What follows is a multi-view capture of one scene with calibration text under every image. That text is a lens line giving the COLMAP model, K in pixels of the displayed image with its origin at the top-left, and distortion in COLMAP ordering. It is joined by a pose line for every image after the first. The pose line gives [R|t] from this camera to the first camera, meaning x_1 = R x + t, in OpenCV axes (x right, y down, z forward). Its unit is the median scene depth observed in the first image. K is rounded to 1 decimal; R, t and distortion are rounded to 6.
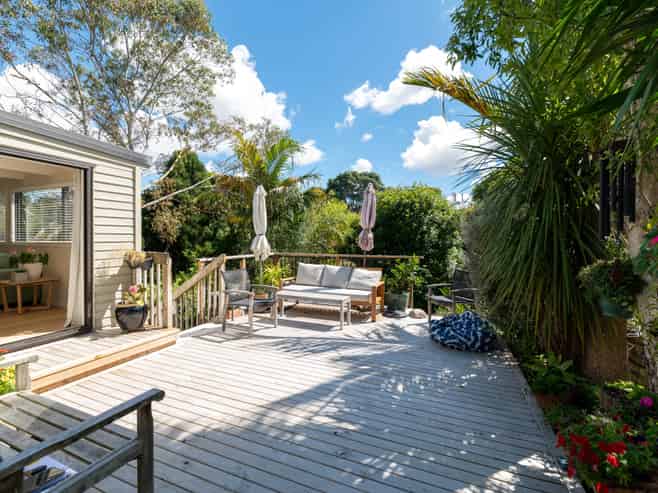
lens RADIAL K [[297.1, 0, 331.2], [0, 297.1, 242.7], [0, 0, 1]] dist [-0.002731, -0.000757]
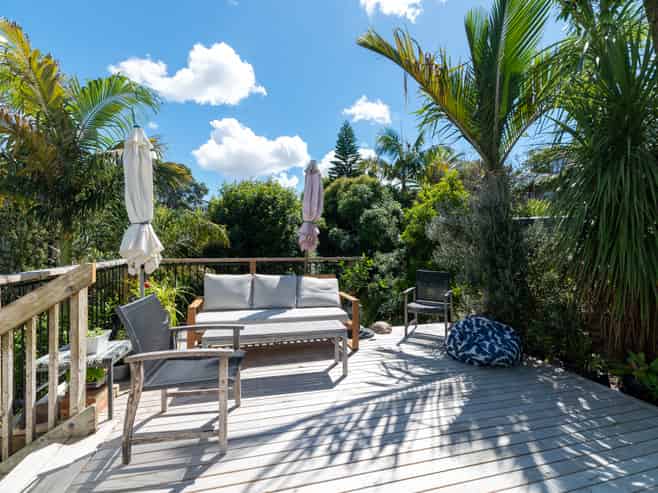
lens RADIAL K [[297.1, 0, 331.2], [0, 297.1, 242.7], [0, 0, 1]] dist [-0.002731, -0.000757]
pose [[0.796523, 0.001397, 0.604606, -0.390948], [0.003302, 0.999972, -0.006662, 0.012892], [-0.604599, 0.007303, 0.796497, 0.532645]]
